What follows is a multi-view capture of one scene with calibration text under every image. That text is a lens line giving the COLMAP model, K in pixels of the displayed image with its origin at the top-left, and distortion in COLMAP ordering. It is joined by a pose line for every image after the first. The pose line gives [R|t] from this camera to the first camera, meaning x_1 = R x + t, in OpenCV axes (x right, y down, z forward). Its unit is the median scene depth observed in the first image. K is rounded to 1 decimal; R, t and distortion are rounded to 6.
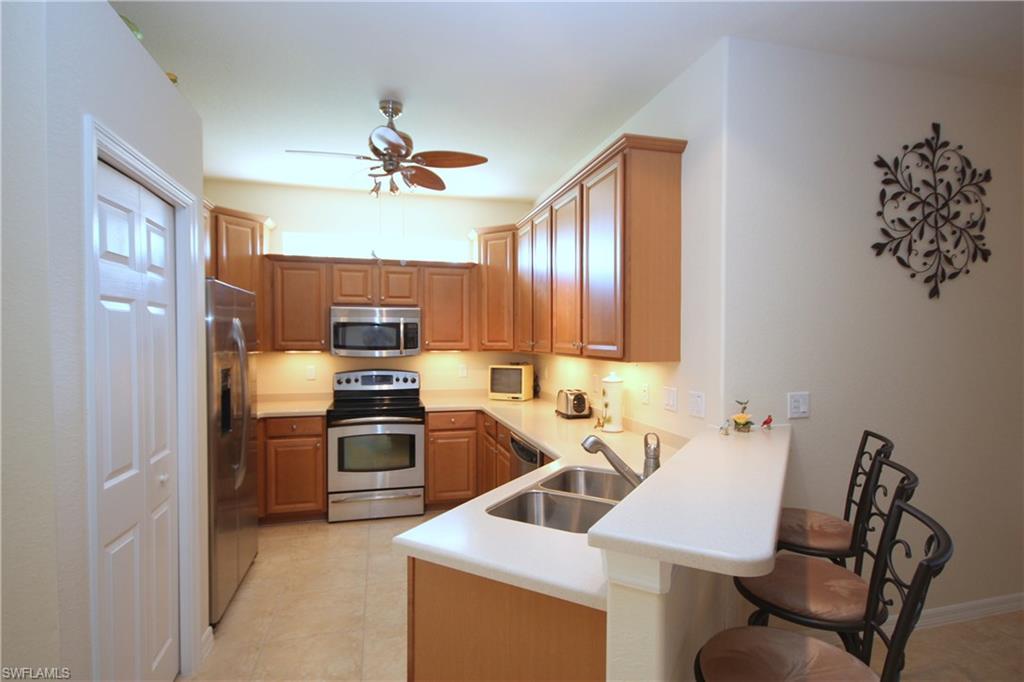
lens RADIAL K [[497.8, 0, 514.6], [0, 497.8, 343.9], [0, 0, 1]] dist [0.000562, -0.000046]
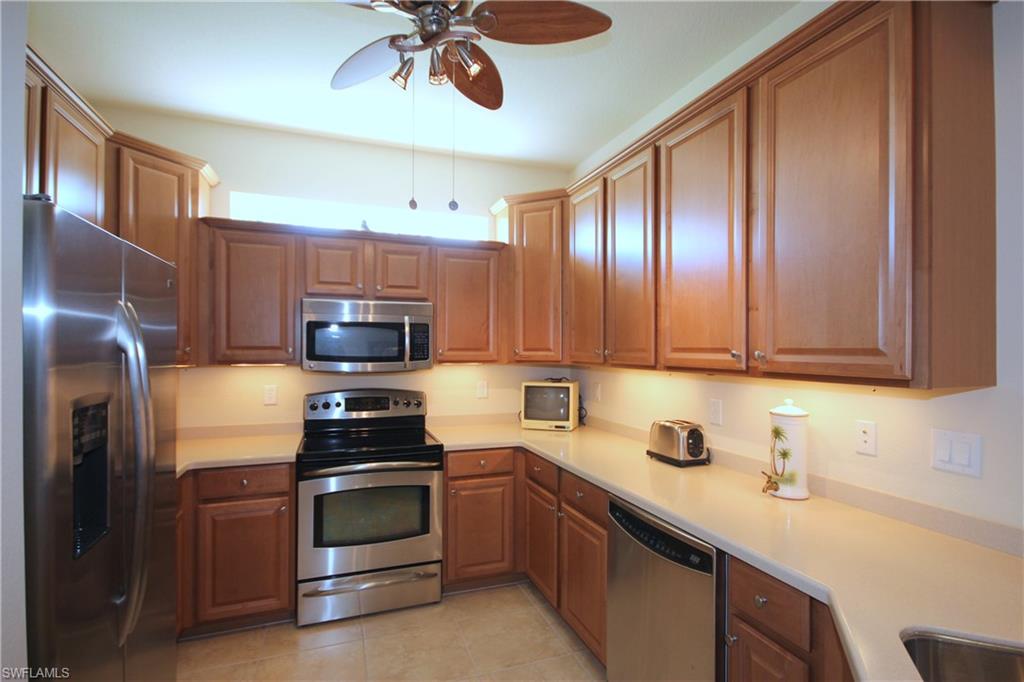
lens RADIAL K [[478.2, 0, 514.0], [0, 478.2, 345.8], [0, 0, 1]] dist [-0.000277, -0.000075]
pose [[0.995582, 0.002158, 0.093868, -0.143851], [-0.000510, 0.999845, -0.017573, 0.001316], [-0.093892, 0.017448, 0.995430, 0.326502]]
